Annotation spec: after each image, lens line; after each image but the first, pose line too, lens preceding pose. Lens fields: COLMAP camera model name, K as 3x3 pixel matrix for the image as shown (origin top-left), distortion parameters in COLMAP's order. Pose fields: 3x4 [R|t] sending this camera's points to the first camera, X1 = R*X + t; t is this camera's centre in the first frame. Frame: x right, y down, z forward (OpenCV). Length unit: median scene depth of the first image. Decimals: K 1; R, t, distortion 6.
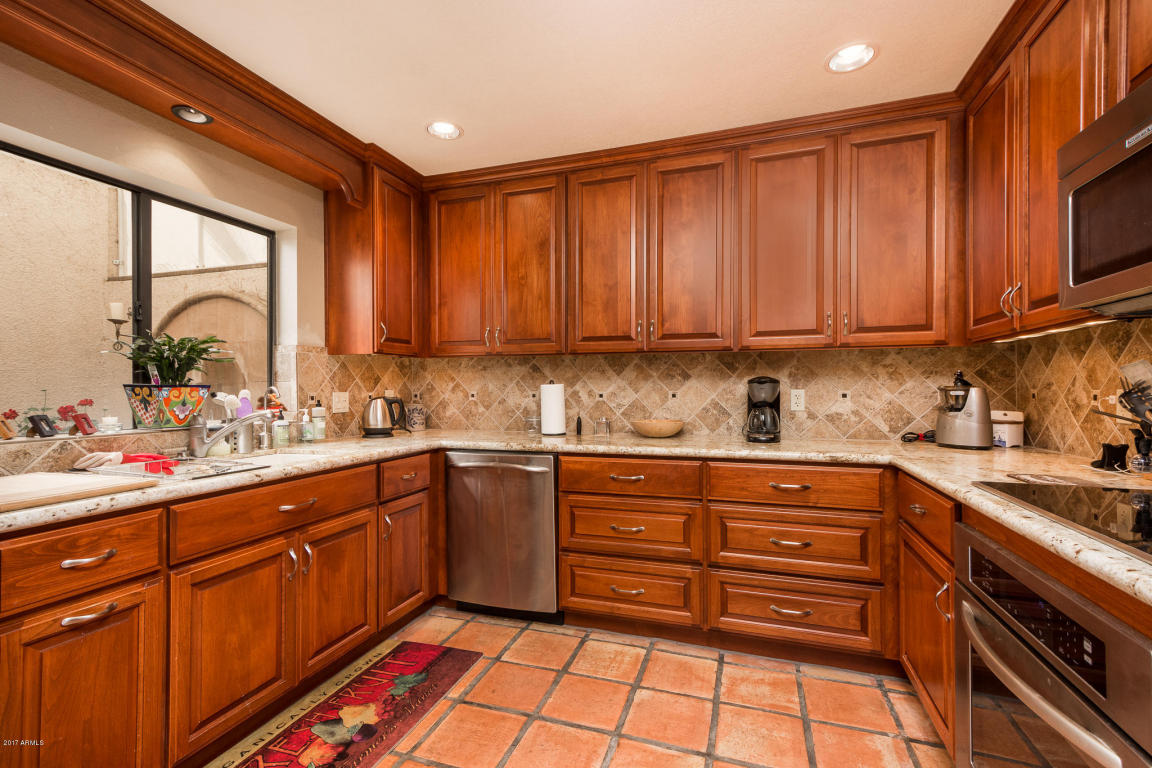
lens RADIAL K [[523.1, 0, 576.9], [0, 523.1, 390.1], [0, 0, 1]] dist [0.014780, -0.000413]
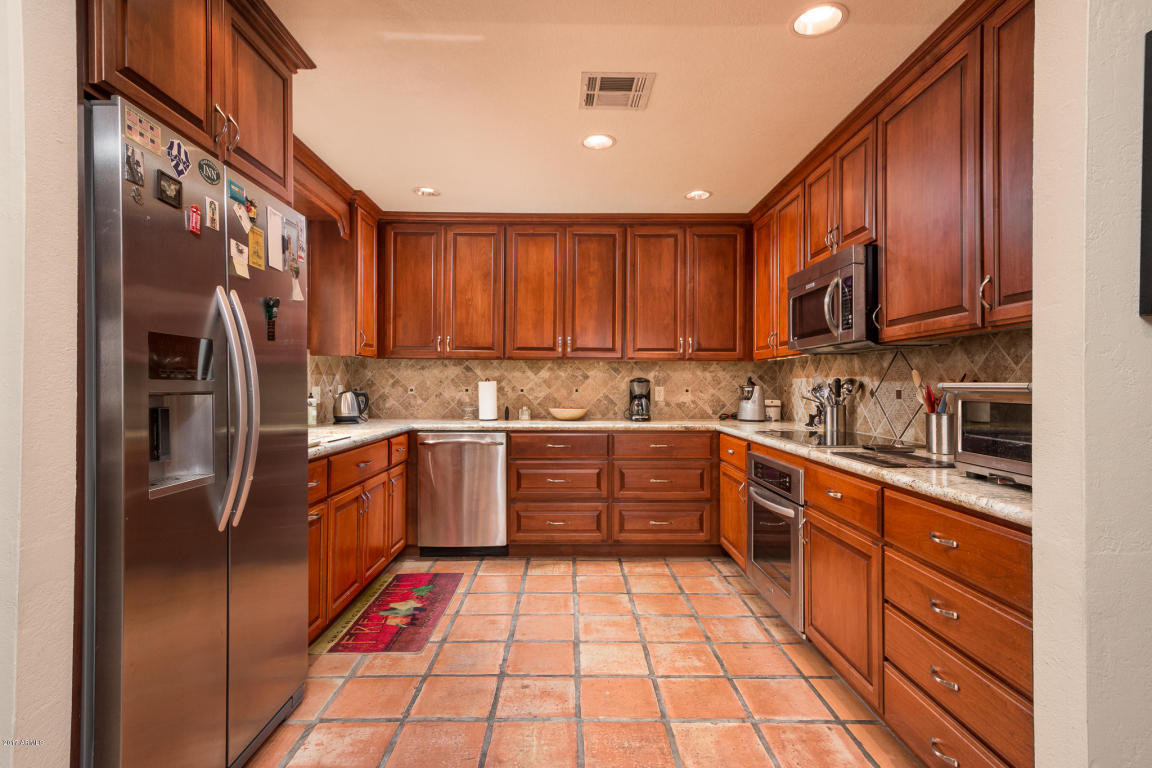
lens RADIAL K [[591.9, 0, 575.1], [0, 591.9, 386.7], [0, 0, 1]] dist [-0.001458, -0.000102]
pose [[0.942473, 0.005455, 0.334237, -0.390920], [-0.005260, 0.999985, -0.001489, 0.003359], [-0.334240, -0.000354, 0.942488, -0.539182]]
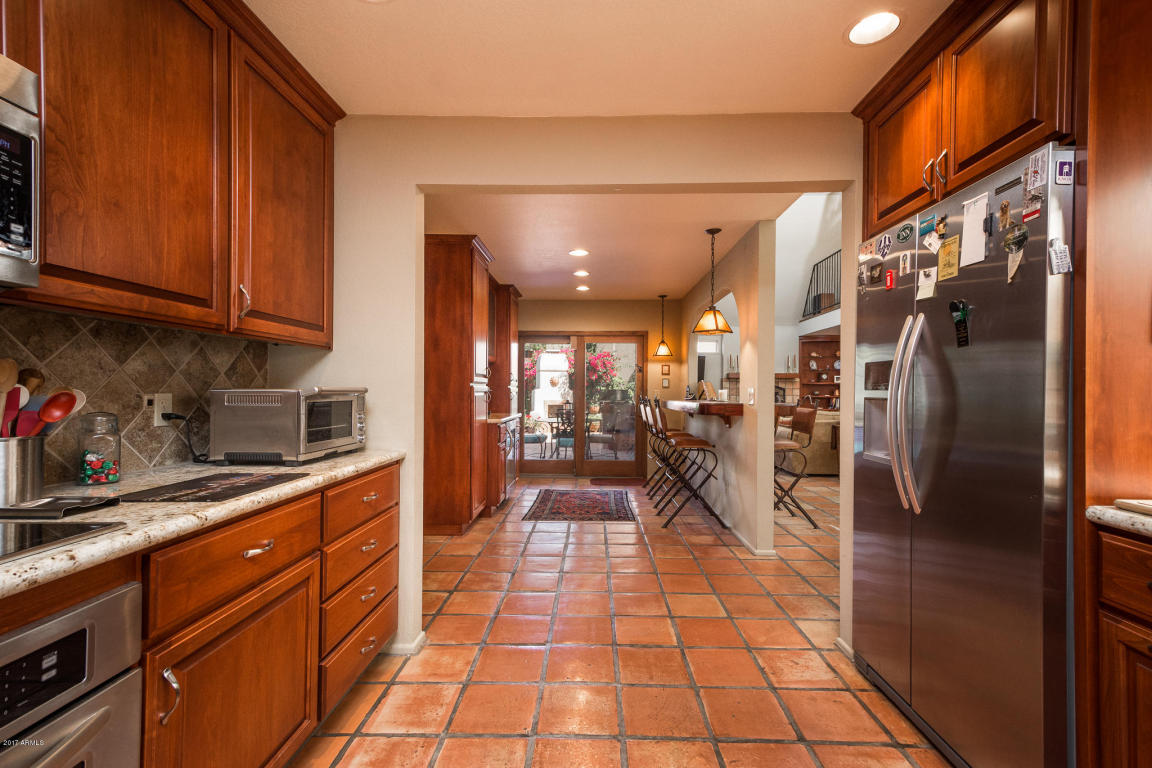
lens RADIAL K [[523.1, 0, 577.4], [0, 523.1, 387.8], [0, 0, 1]] dist [0.014780, -0.000413]
pose [[-0.955255, -0.002000, -0.295777, 0.519385], [-0.002173, 0.999998, 0.000259, -0.010192], [0.295776, 0.000890, -0.955257, 1.798036]]
